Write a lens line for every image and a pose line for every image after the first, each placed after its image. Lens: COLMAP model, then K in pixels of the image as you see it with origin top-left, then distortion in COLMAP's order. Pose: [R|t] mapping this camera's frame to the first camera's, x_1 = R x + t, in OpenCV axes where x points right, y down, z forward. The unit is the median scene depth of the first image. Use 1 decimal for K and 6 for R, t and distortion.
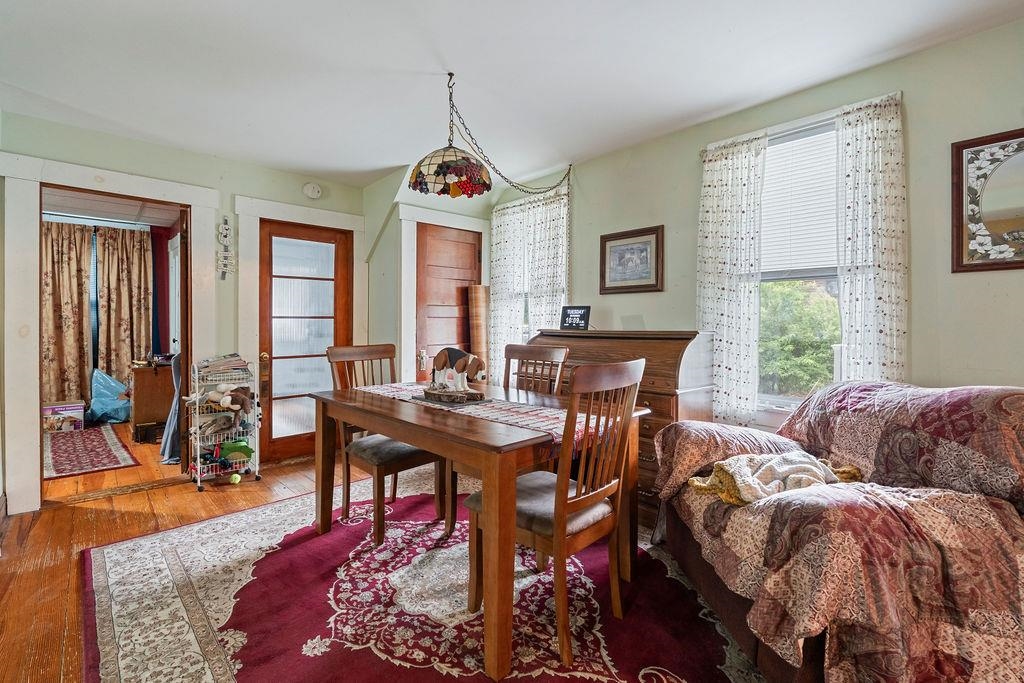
lens RADIAL K [[451.1, 0, 514.9], [0, 451.1, 324.3], [0, 0, 1]] dist [-0.003898, -0.000277]
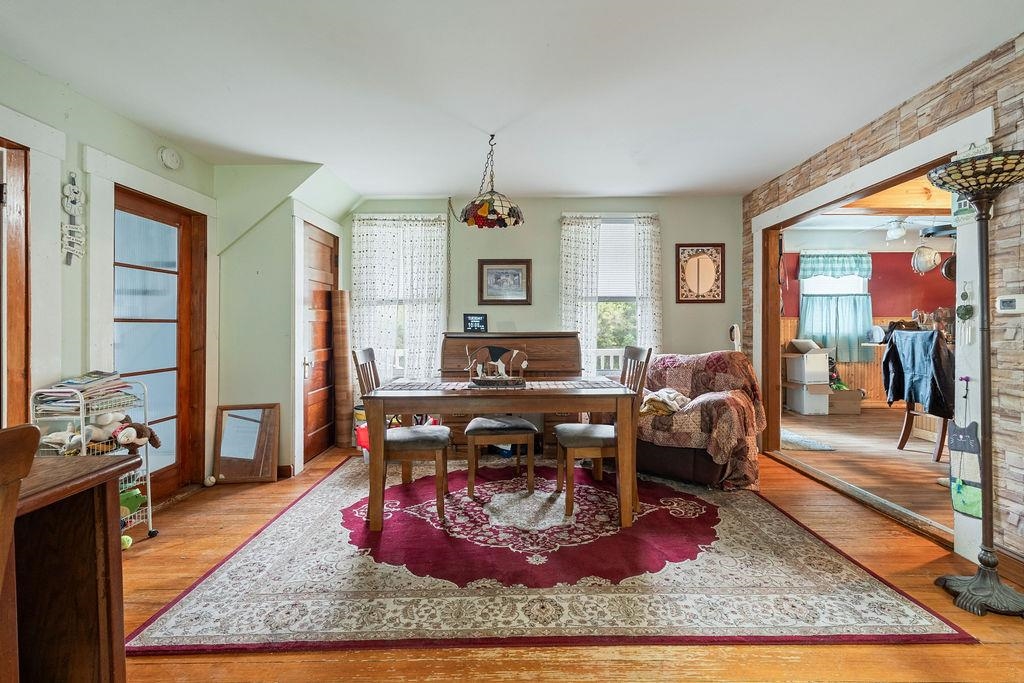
lens RADIAL K [[451.1, 0, 514.9], [0, 451.1, 324.3], [0, 0, 1]] dist [-0.003898, -0.000277]
pose [[0.689278, 0.003207, 0.724490, -1.026581], [0.006398, 0.999924, -0.010513, 0.005005], [-0.724469, 0.011882, 0.689205, 0.058518]]
